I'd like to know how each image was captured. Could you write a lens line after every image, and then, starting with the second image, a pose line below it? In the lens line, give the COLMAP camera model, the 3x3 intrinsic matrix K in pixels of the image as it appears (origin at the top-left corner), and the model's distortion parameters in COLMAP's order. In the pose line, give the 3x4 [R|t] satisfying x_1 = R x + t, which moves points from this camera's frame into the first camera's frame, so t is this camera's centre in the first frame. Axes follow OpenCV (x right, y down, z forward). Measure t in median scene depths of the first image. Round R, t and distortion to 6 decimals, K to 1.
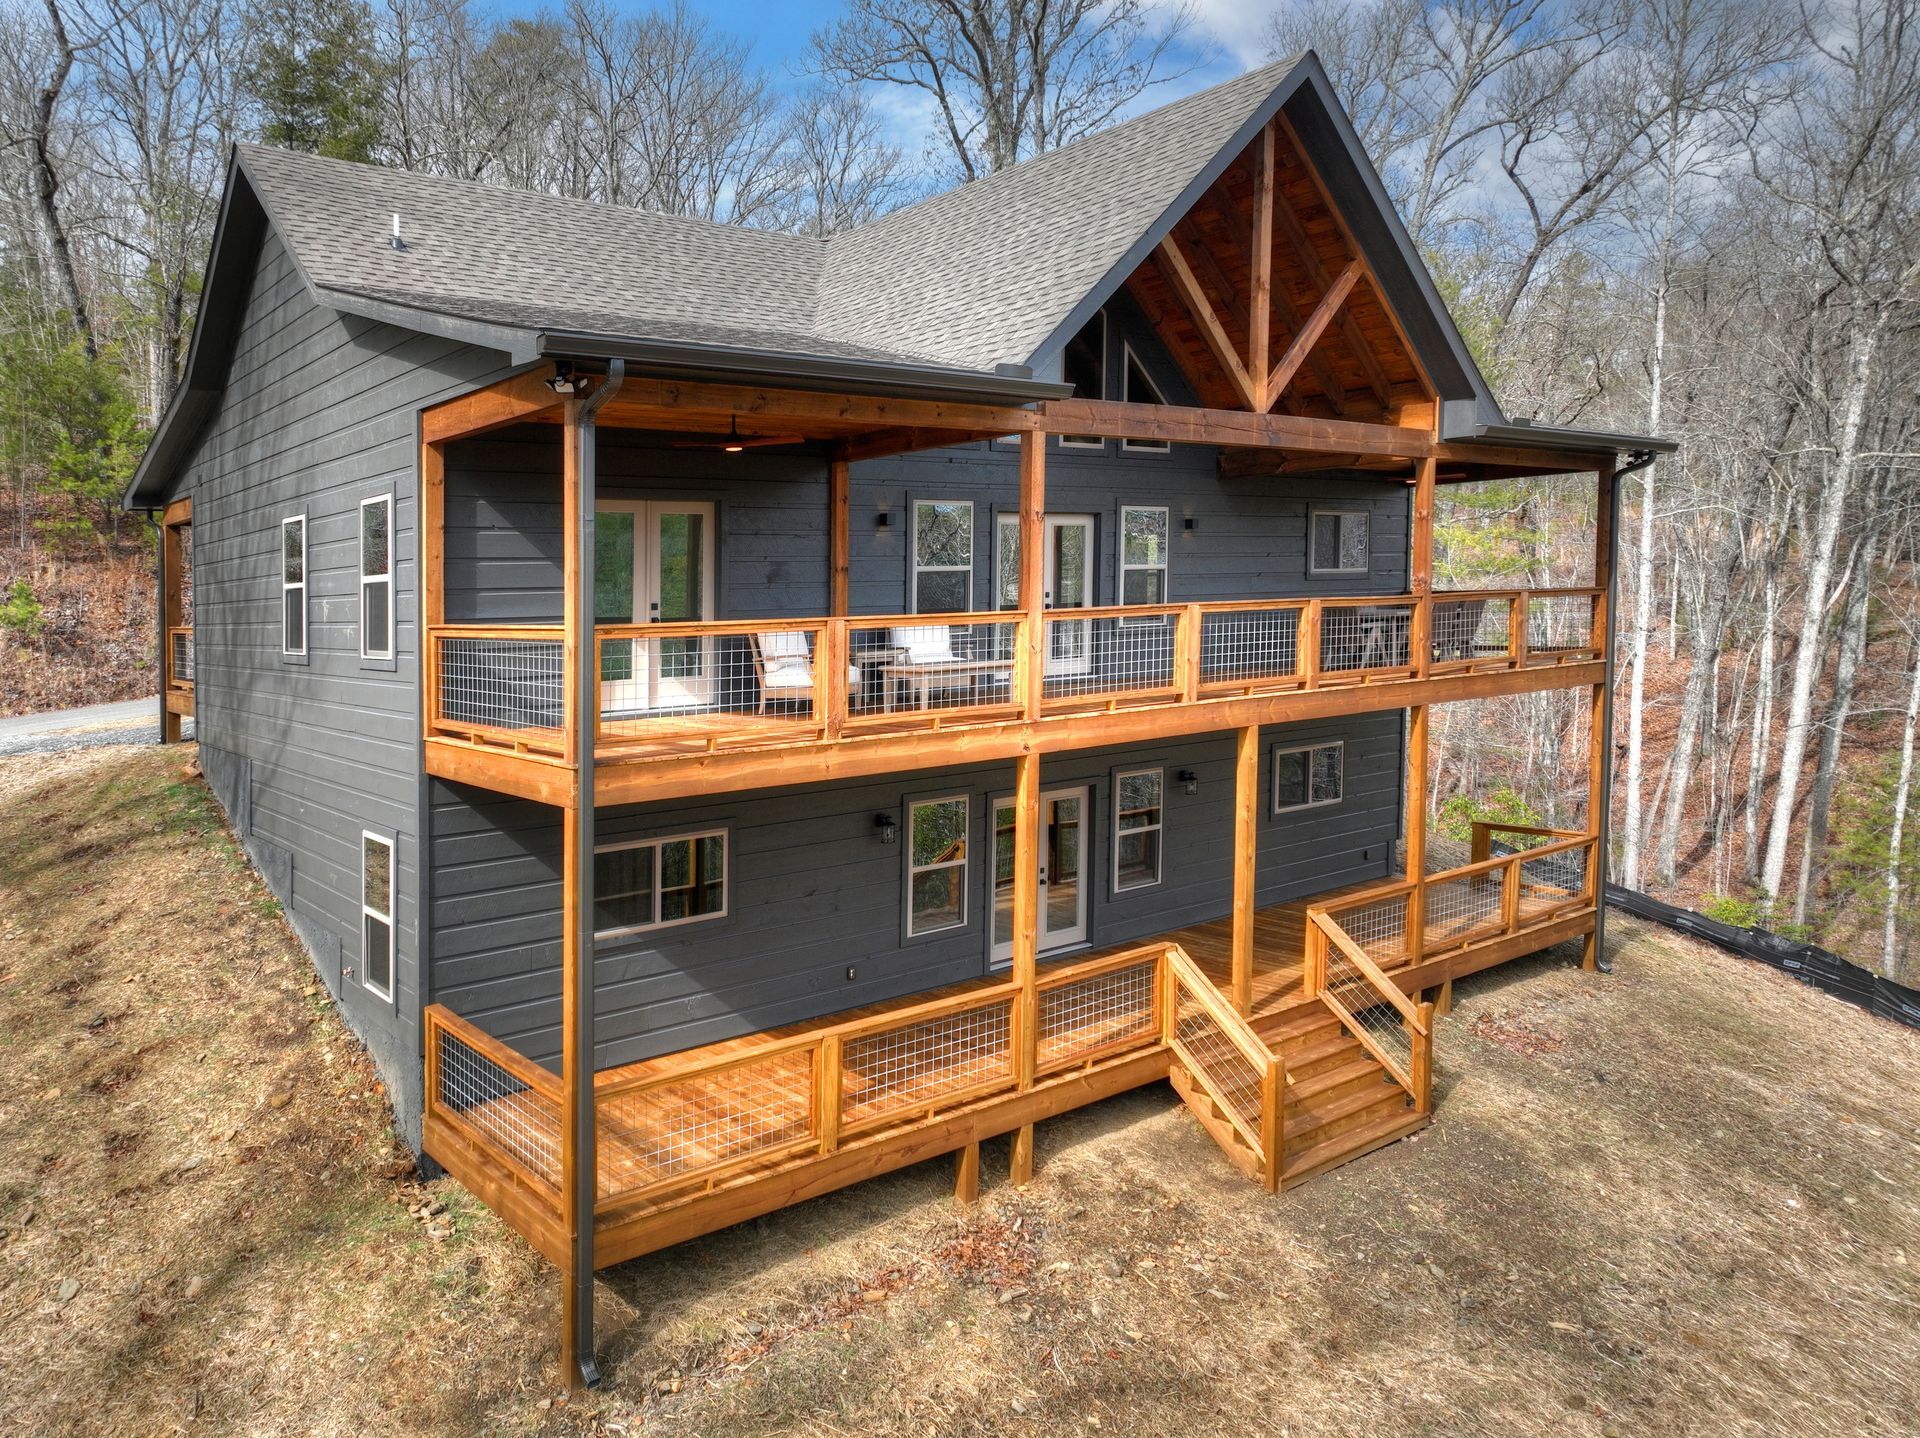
lens RADIAL K [[1415.9, 0, 960.0], [0, 1415.9, 719.0], [0, 0, 1]] dist [0.004685, 0.007534]
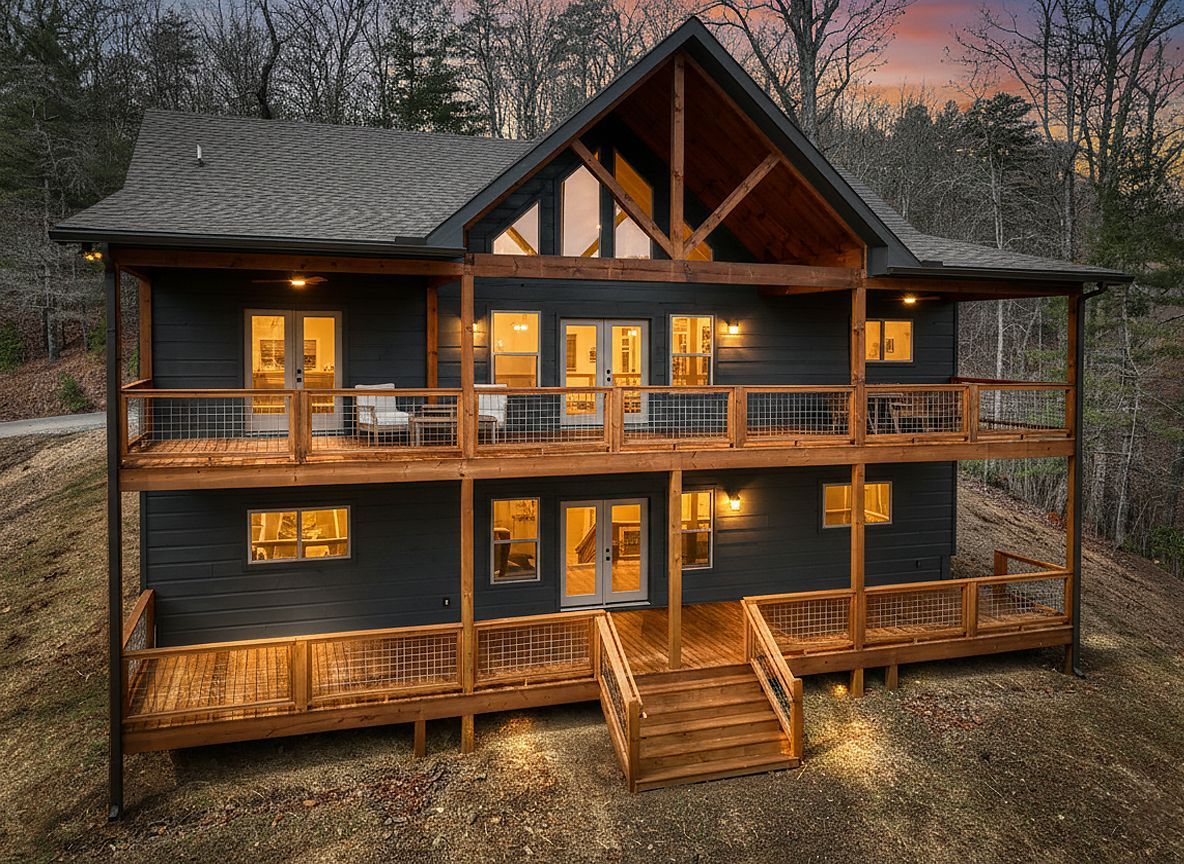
lens RADIAL K [[928.1, 0, 691.9], [0, 928.1, 404.2], [0, 0, 1]] dist [0.009391, 0.000534]
pose [[0.940460, 0.064496, -0.333728, 0.569134], [-0.068905, 0.997622, -0.001377, -0.067681], [0.332846, 0.024290, 0.942668, 0.101784]]
